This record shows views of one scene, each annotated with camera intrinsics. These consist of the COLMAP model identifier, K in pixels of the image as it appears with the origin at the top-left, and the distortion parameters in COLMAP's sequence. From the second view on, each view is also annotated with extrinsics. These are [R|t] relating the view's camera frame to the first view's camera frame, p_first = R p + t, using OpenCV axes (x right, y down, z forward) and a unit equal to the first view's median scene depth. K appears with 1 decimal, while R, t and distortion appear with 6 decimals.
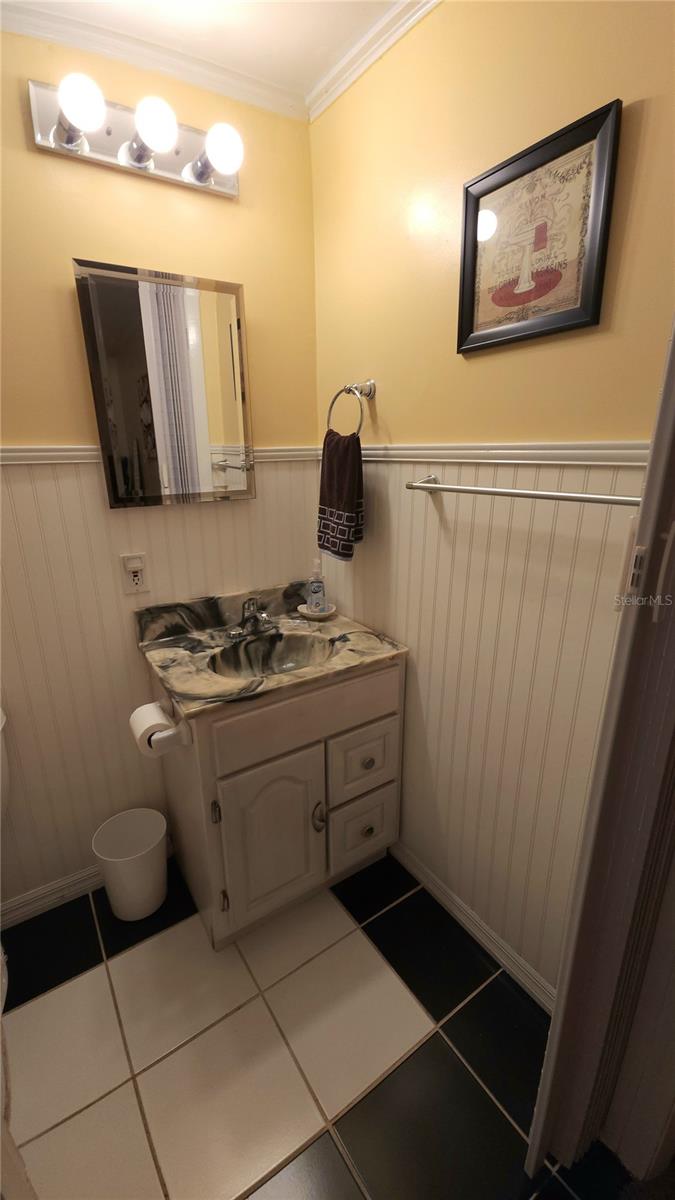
lens RADIAL K [[494.8, 0, 337.5], [0, 494.8, 601.8], [0, 0, 1]] dist [-0.006598, -0.000092]
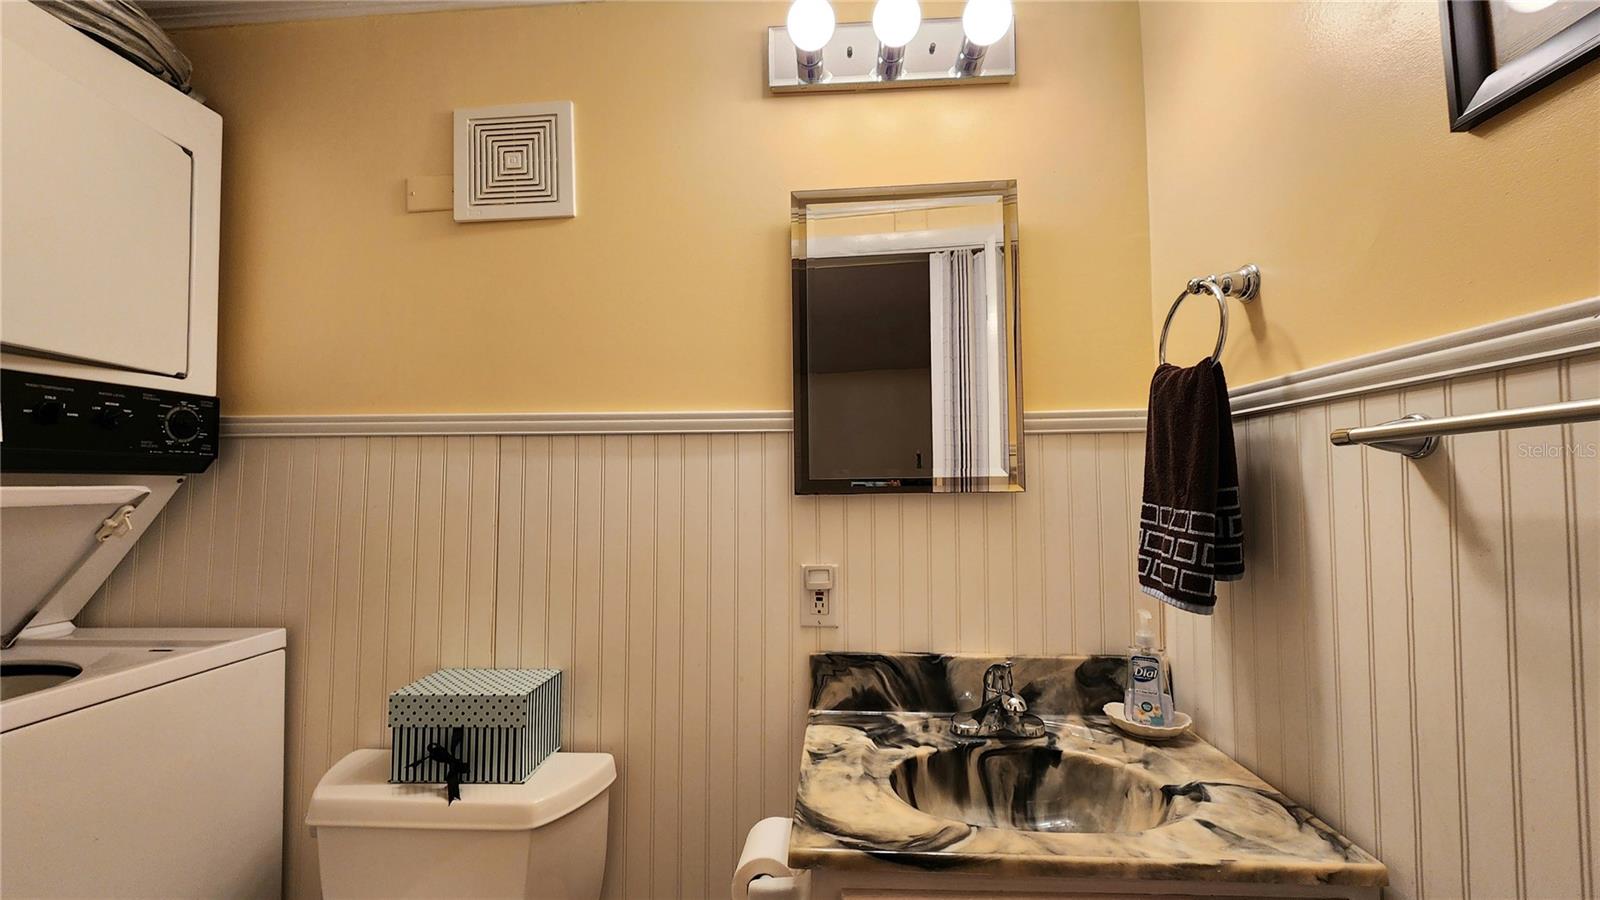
lens RADIAL K [[659.8, 0, 800.2], [0, 659.8, 458.2], [0, 0, 1]] dist [-0.006598, -0.000092]
pose [[0.801119, -0.028352, -0.597833, 0.092686], [-0.180121, 0.941147, -0.286003, 0.025352], [0.570758, 0.336805, 0.748864, 0.265421]]
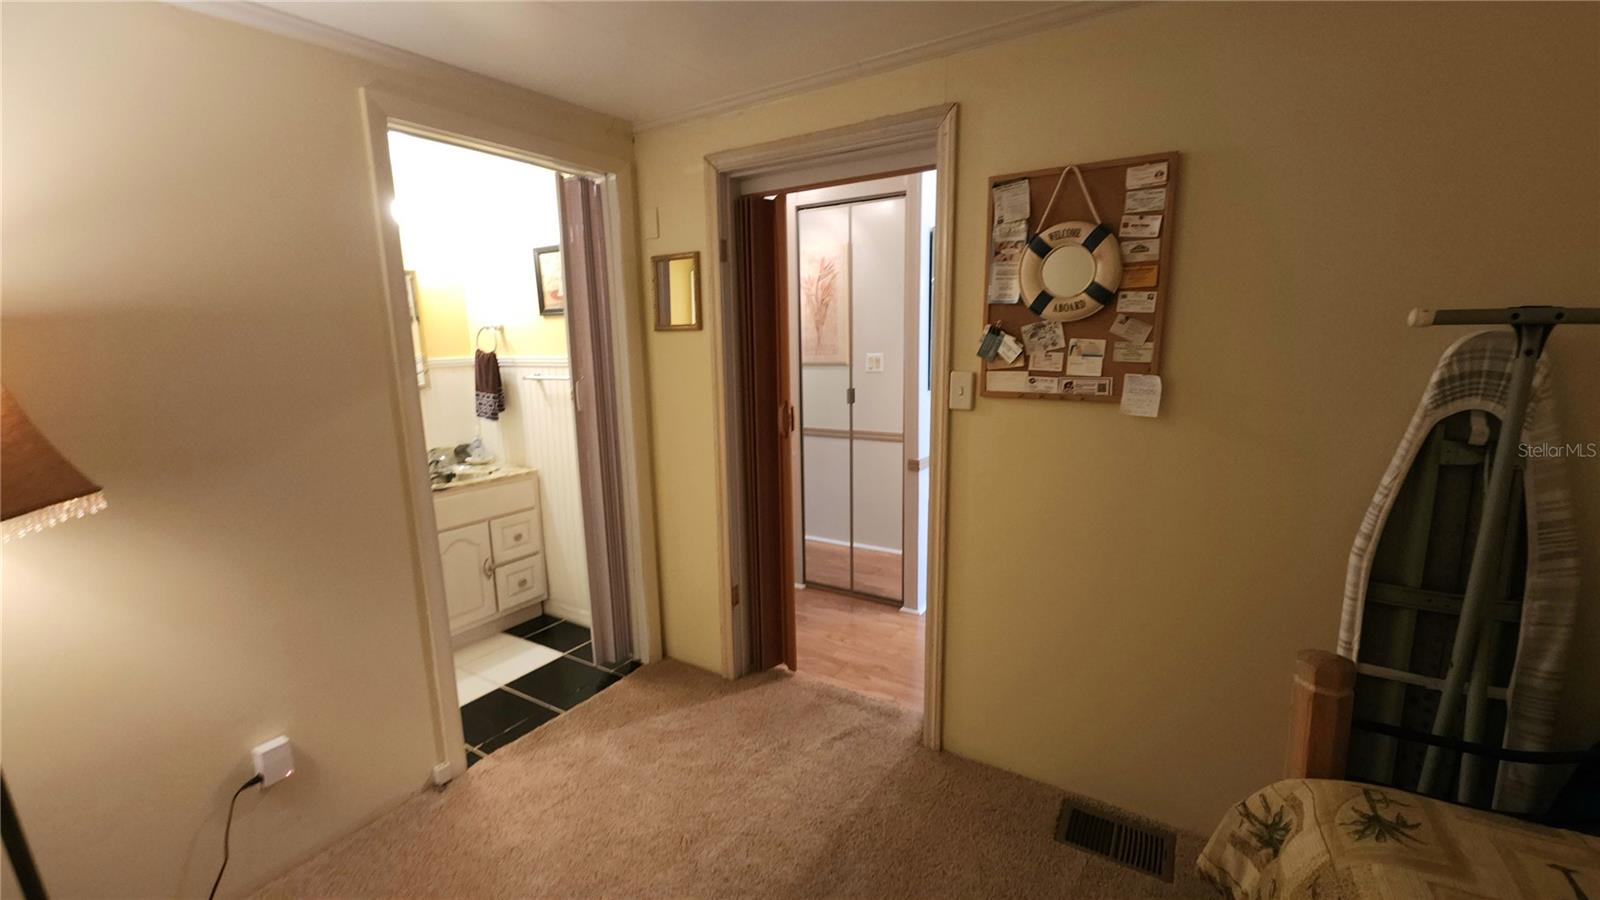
lens RADIAL K [[654.2, 0, 801.7], [0, 654.2, 459.8], [0, 0, 1]] dist [0.002258, 0.000304]
pose [[0.919016, -0.078691, 0.386285, 0.109263], [0.128676, 0.986085, -0.105256, 0.424281], [-0.372628, 0.146437, 0.916354, -1.473378]]
